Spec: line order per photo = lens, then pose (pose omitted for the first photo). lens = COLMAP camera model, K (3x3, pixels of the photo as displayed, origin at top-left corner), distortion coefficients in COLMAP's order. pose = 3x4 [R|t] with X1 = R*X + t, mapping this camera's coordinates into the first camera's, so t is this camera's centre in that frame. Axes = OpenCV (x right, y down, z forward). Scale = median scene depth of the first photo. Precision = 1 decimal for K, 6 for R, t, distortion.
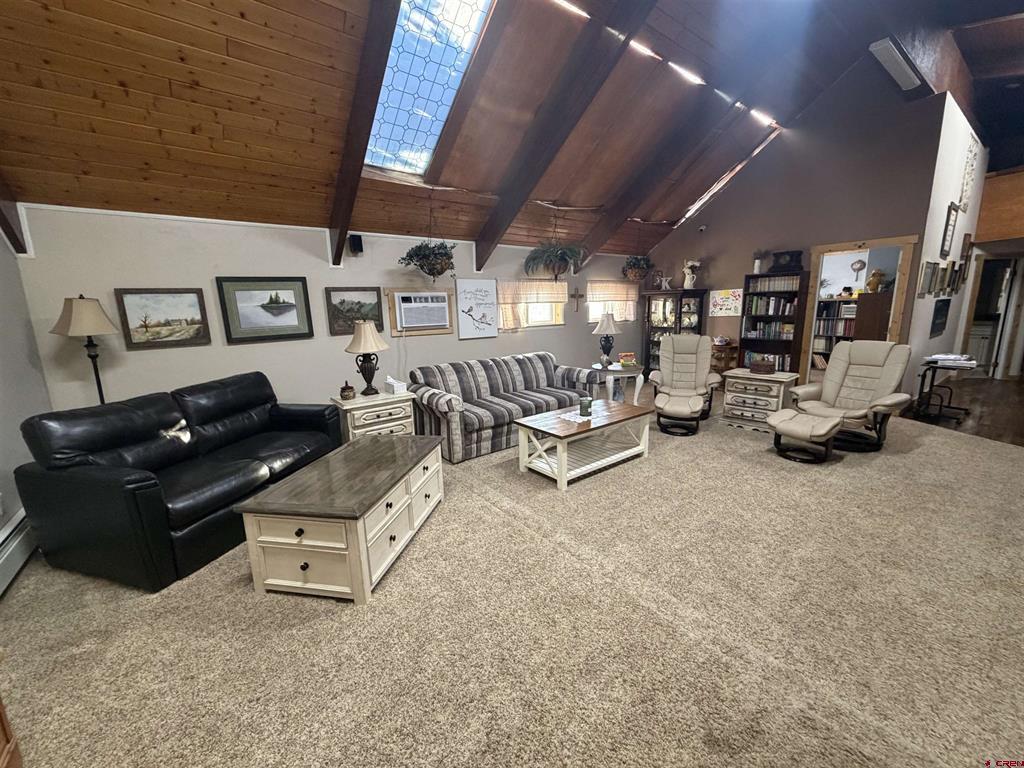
lens RADIAL K [[408.4, 0, 511.6], [0, 408.4, 383.8], [0, 0, 1]] dist [-0.000095, 0.000306]
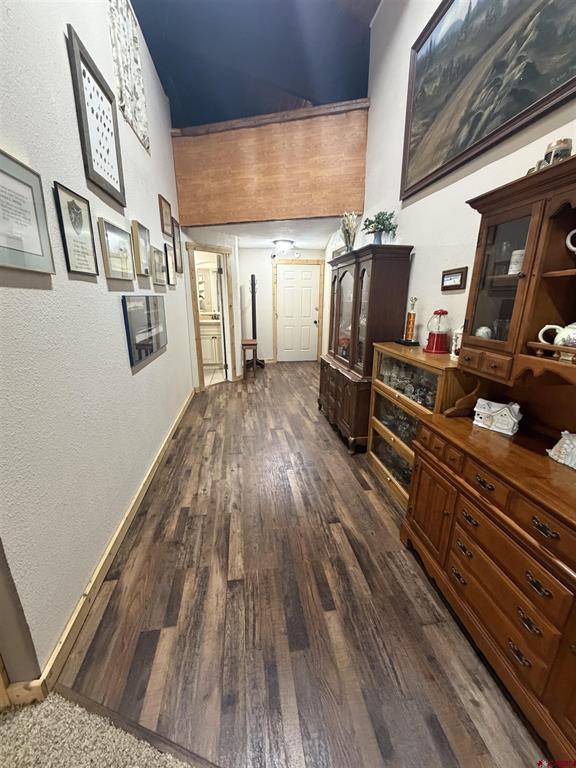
lens RADIAL K [[306.3, 0, 287.1], [0, 306.3, 383.6], [0, 0, 1]] dist [-0.000095, 0.000306]
pose [[0.480581, -0.214756, 0.850248, 1.053095], [0.153023, 0.975212, 0.159827, -0.174501], [-0.863496, 0.053298, 0.501531, 0.859761]]
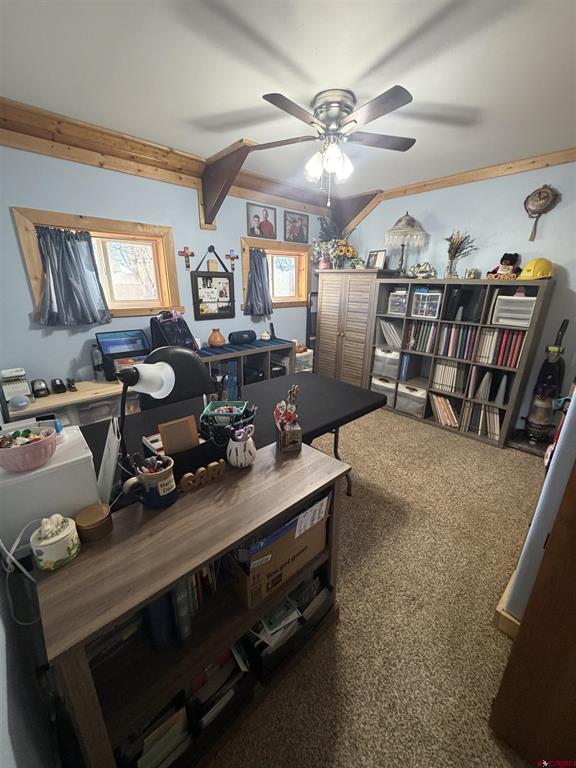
lens RADIAL K [[306.3, 0, 288.5], [0, 306.3, 382.9], [0, 0, 1]] dist [-0.000095, 0.000306]
pose [[0.993836, -0.004514, 0.110764, 1.059323], [-0.009650, 0.991855, 0.127007, -0.268451], [-0.110435, -0.127293, 0.985698, 1.326086]]
